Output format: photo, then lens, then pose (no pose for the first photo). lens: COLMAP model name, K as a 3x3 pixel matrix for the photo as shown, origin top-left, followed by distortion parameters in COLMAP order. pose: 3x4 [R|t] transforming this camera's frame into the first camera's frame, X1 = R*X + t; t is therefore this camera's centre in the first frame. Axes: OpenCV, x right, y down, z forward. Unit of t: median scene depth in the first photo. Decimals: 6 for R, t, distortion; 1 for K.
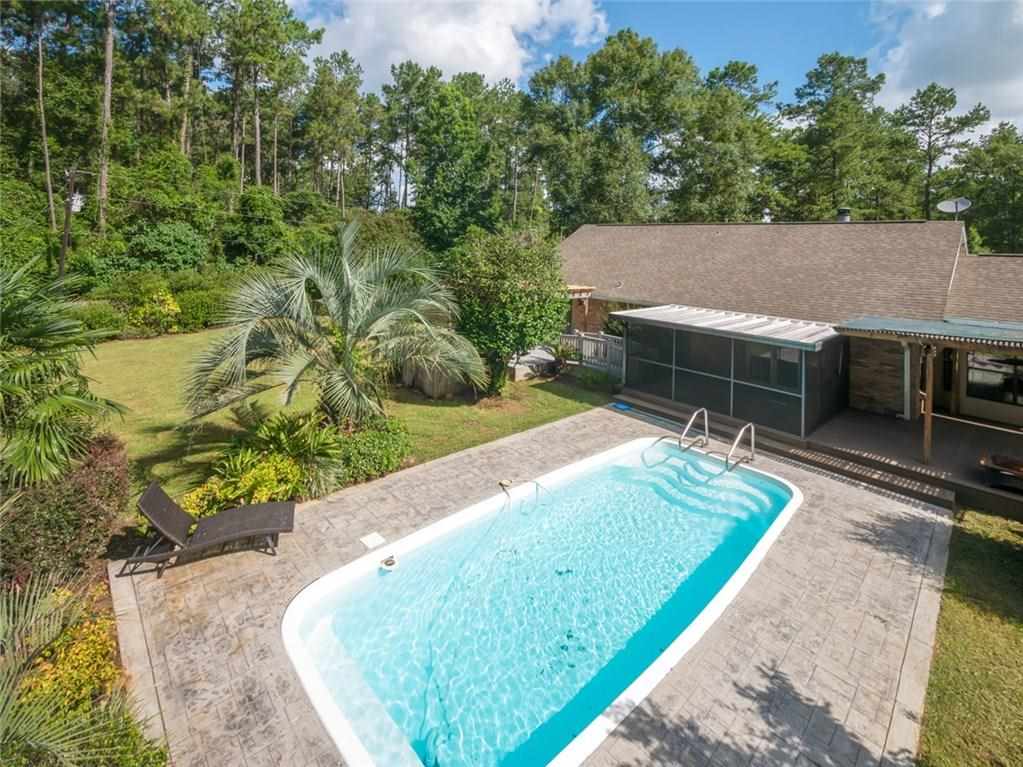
lens RADIAL K [[448.4, 0, 517.4], [0, 448.4, 404.0], [0, 0, 1]] dist [-0.001076, -0.000494]
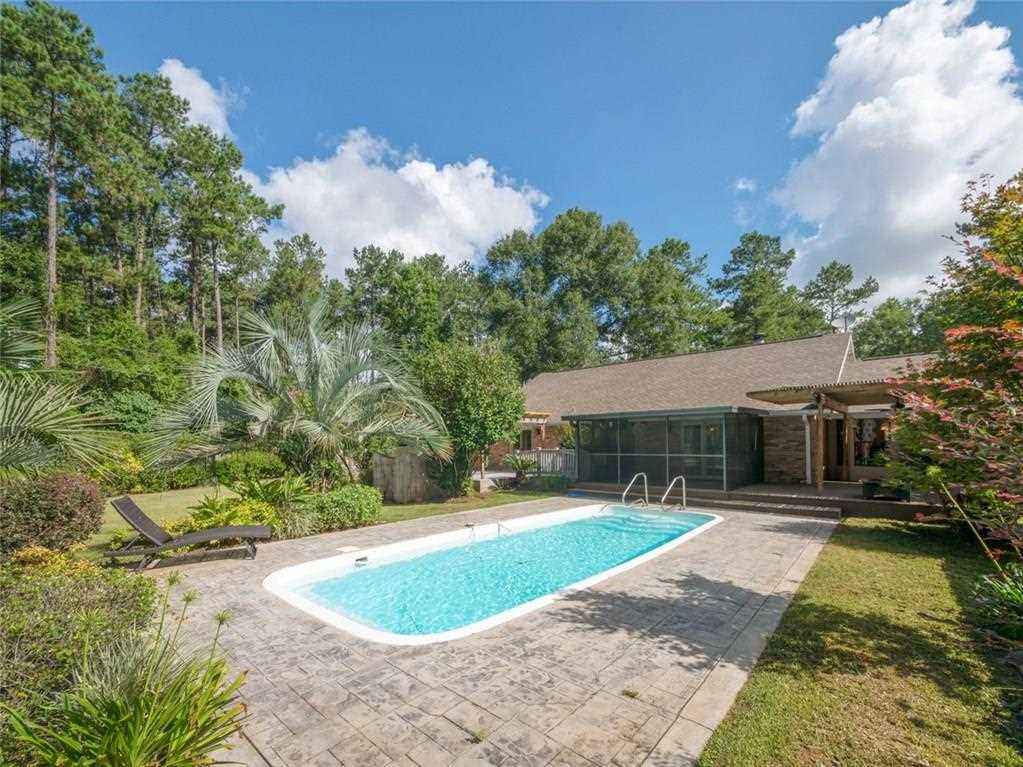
lens RADIAL K [[392.6, 0, 511.8], [0, 392.6, 386.4], [0, 0, 1]] dist [-0.001538, -0.000133]
pose [[0.994883, -0.032608, 0.095625, -0.014109], [0.031732, 0.999440, 0.010663, -0.403921], [-0.095919, -0.007574, 0.995360, 0.057187]]
